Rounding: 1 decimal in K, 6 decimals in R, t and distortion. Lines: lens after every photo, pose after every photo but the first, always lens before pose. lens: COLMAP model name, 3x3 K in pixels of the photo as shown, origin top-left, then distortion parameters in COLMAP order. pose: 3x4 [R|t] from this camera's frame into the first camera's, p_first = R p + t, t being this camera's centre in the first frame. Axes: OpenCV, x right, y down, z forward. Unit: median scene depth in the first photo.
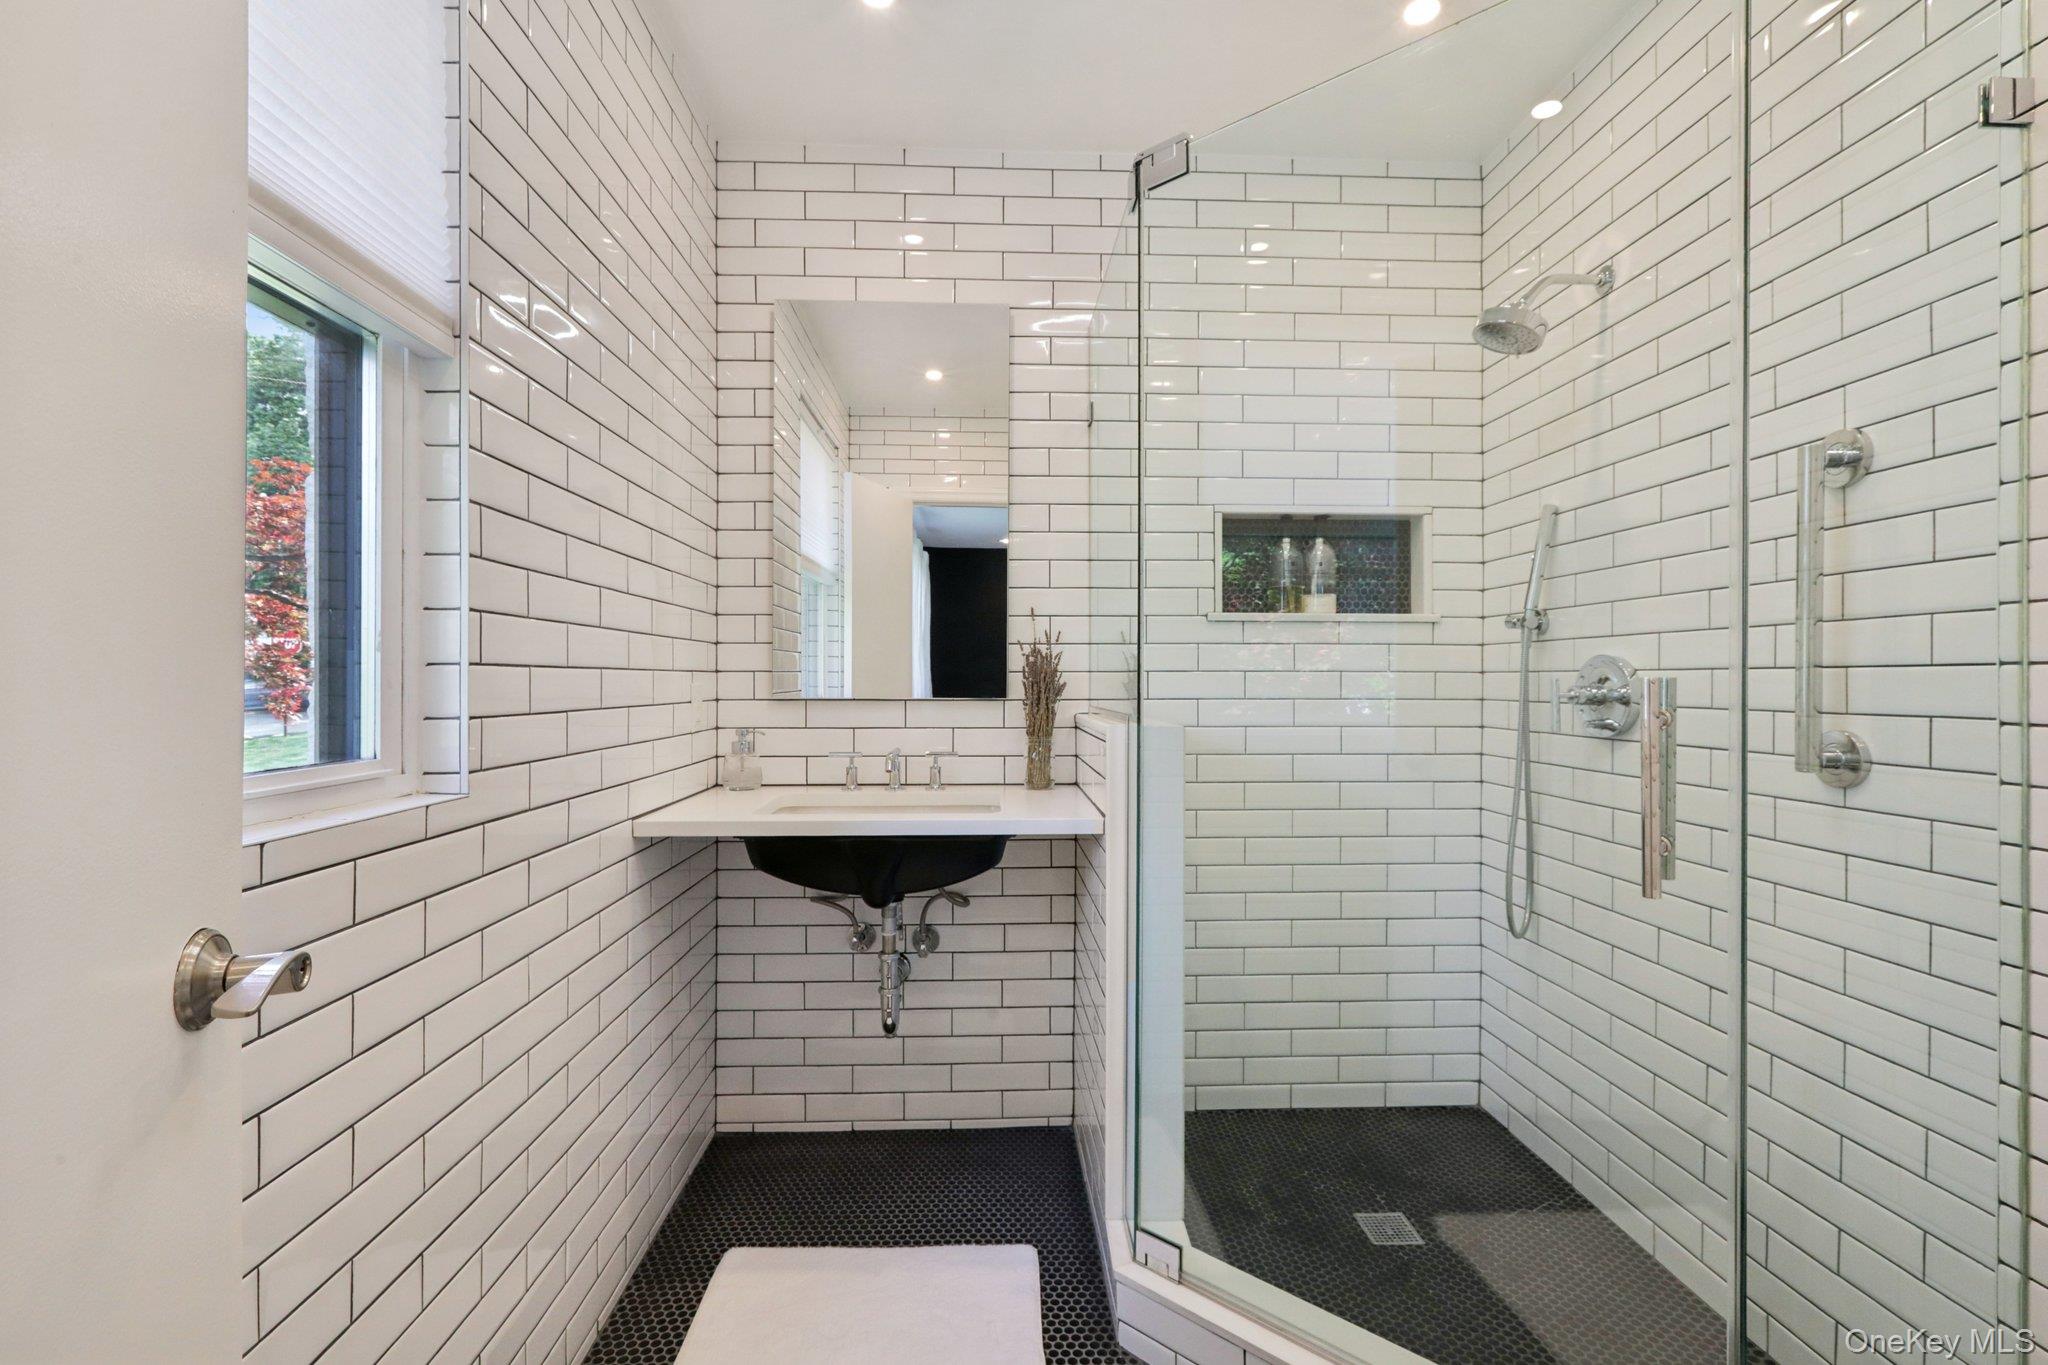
lens RADIAL K [[920.1, 0, 1021.9], [0, 920.1, 680.7], [0, 0, 1]] dist [-0.000173, 0.001376]
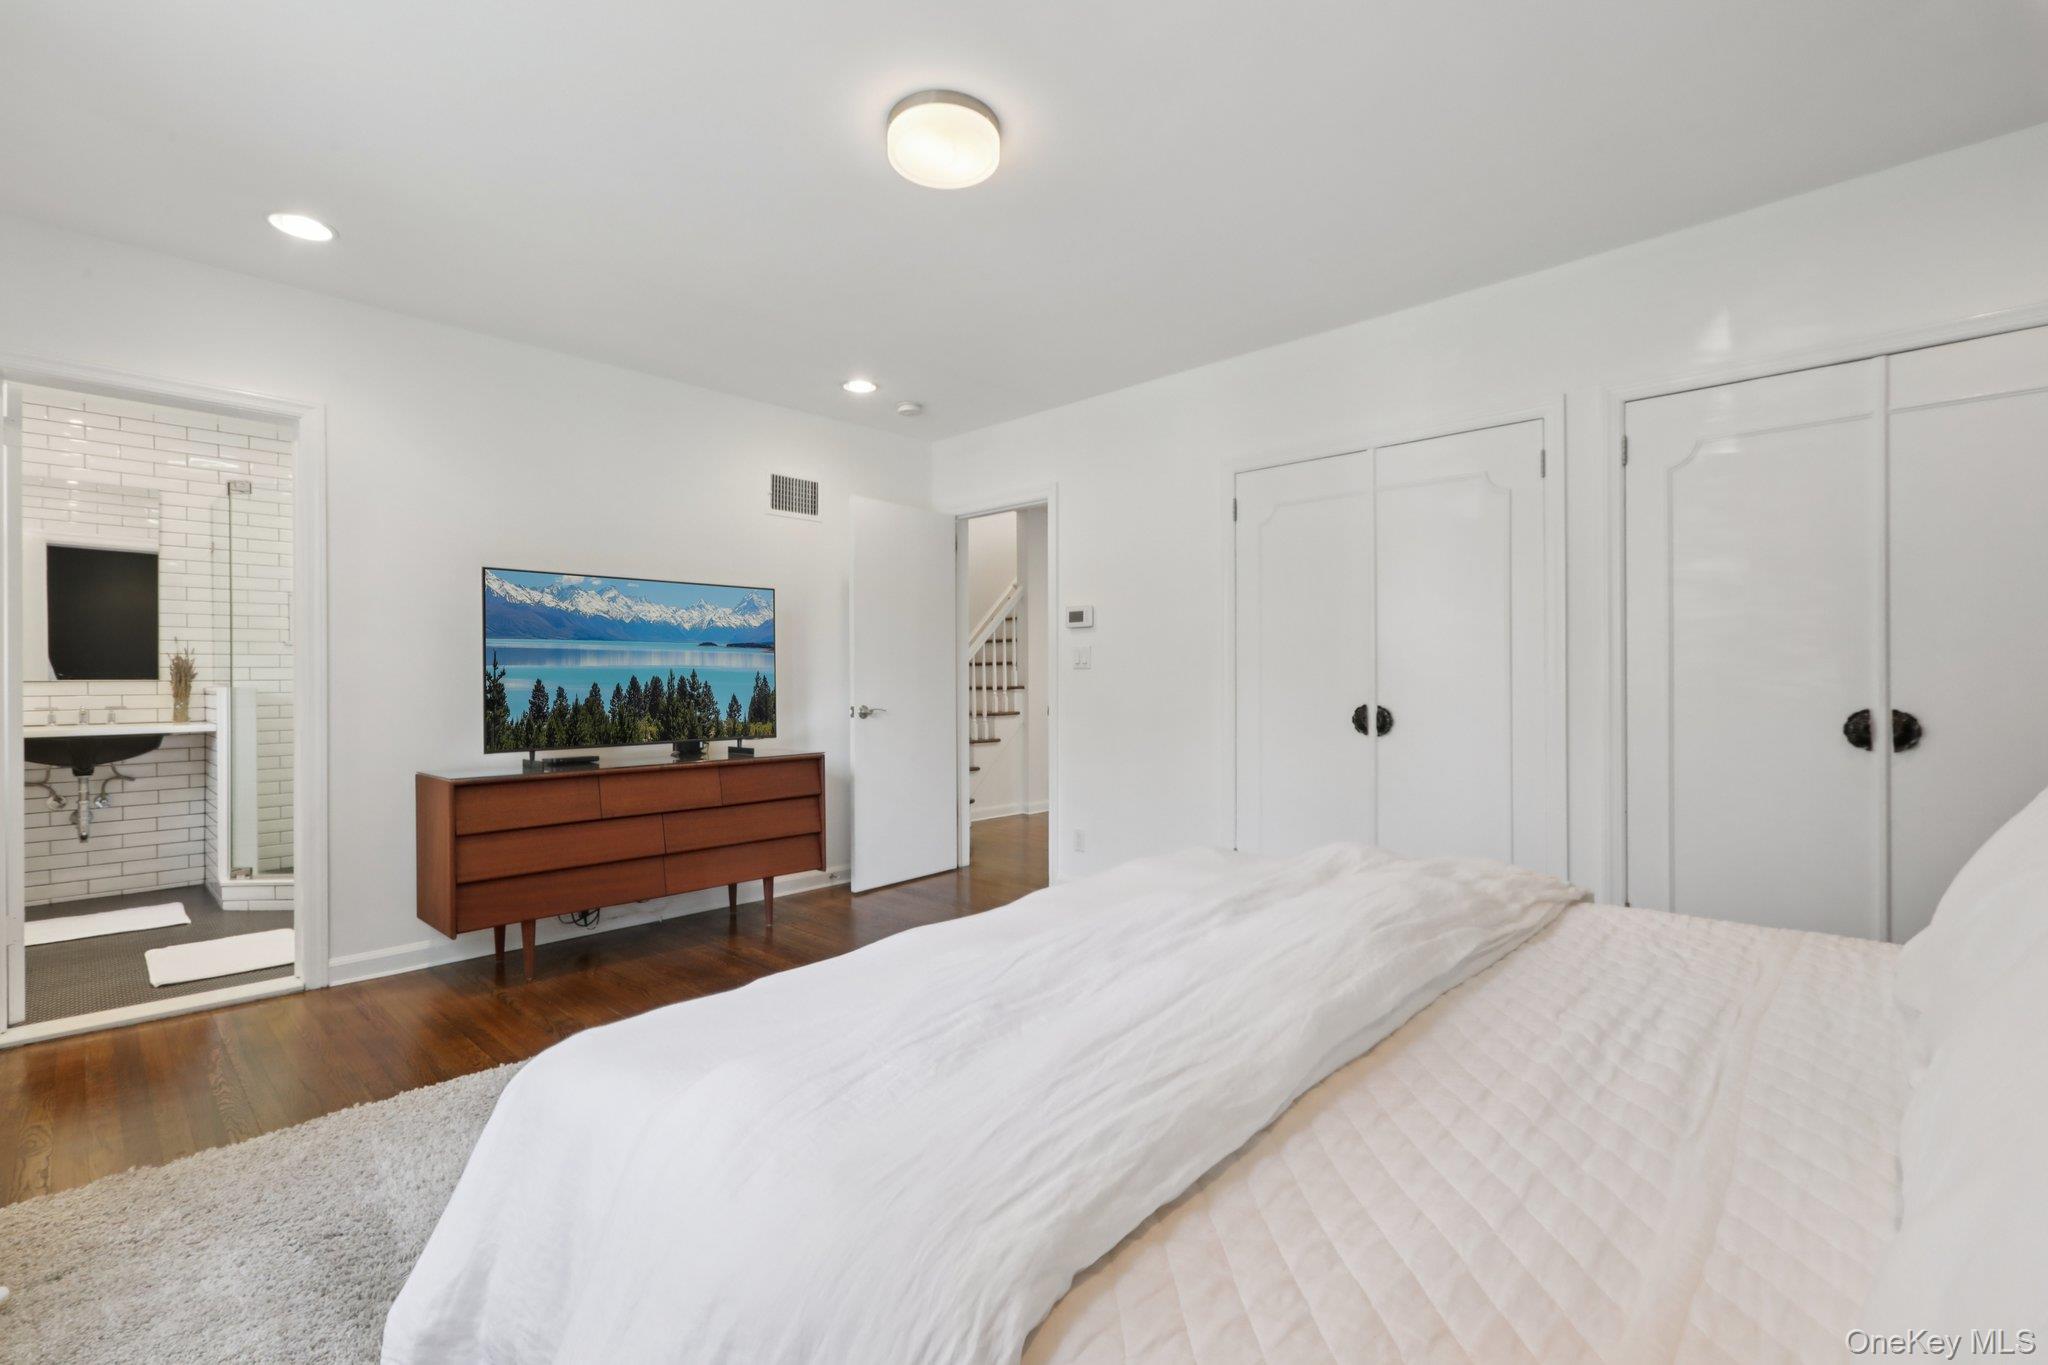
lens RADIAL K [[920.1, 0, 1039.3], [0, 920.1, 669.5], [0, 0, 1]] dist [-0.000173, 0.001376]
pose [[0.722352, -0.005468, 0.691504, -0.019292], [0.006741, 0.999977, 0.000866, 0.006468], [-0.691493, 0.004036, 0.722372, -1.885528]]
